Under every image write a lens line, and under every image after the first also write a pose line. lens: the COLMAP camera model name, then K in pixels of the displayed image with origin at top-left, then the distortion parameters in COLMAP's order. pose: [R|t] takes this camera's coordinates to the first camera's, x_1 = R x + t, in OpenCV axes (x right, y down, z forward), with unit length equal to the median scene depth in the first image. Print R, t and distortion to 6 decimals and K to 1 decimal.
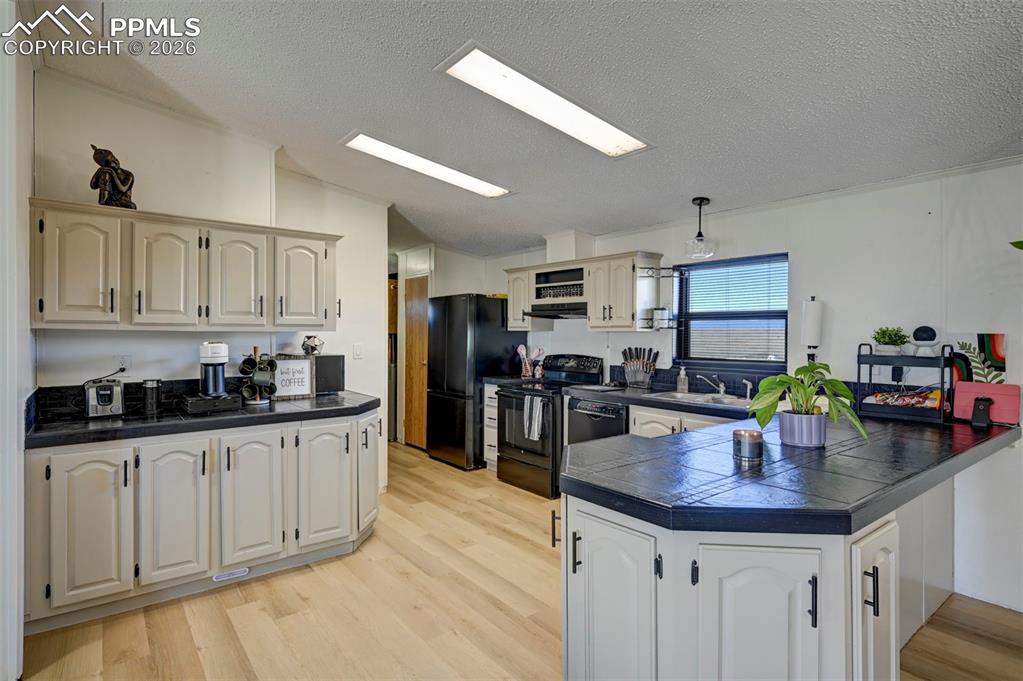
lens RADIAL K [[523.1, 0, 511.3], [0, 523.1, 337.1], [0, 0, 1]] dist [-0.000418, 0.000695]
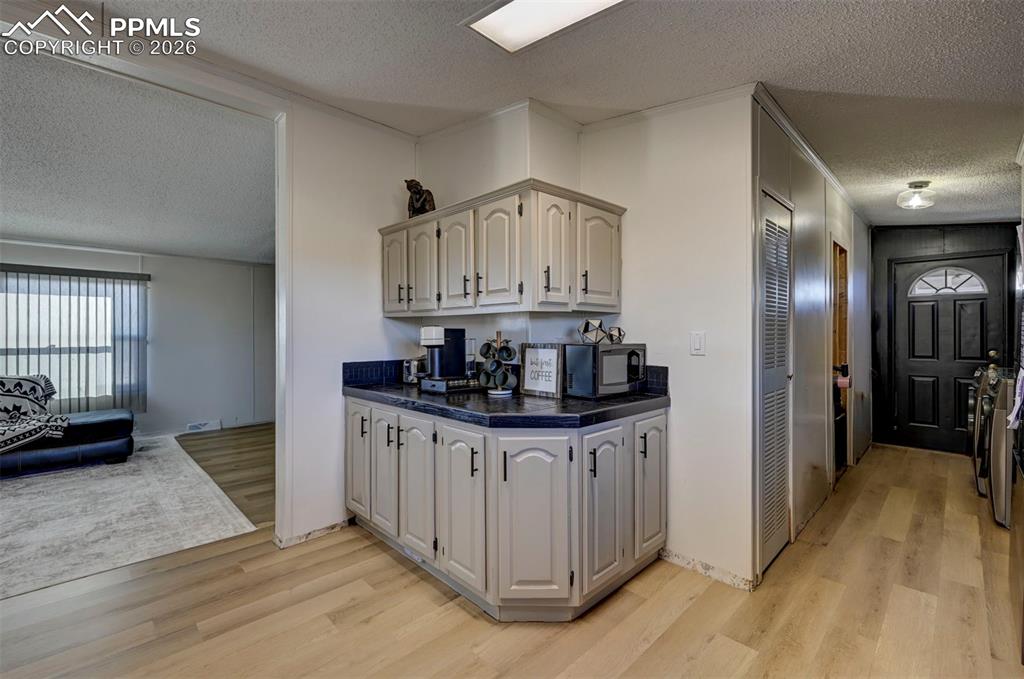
lens RADIAL K [[437.0, 0, 509.6], [0, 437.0, 332.2], [0, 0, 1]] dist [-0.005497, 0.000574]
pose [[0.118552, -0.008898, -0.992908, 0.113602], [-0.010231, 0.999896, -0.010182, 0.010775], [0.992895, 0.011365, 0.118448, 0.373539]]
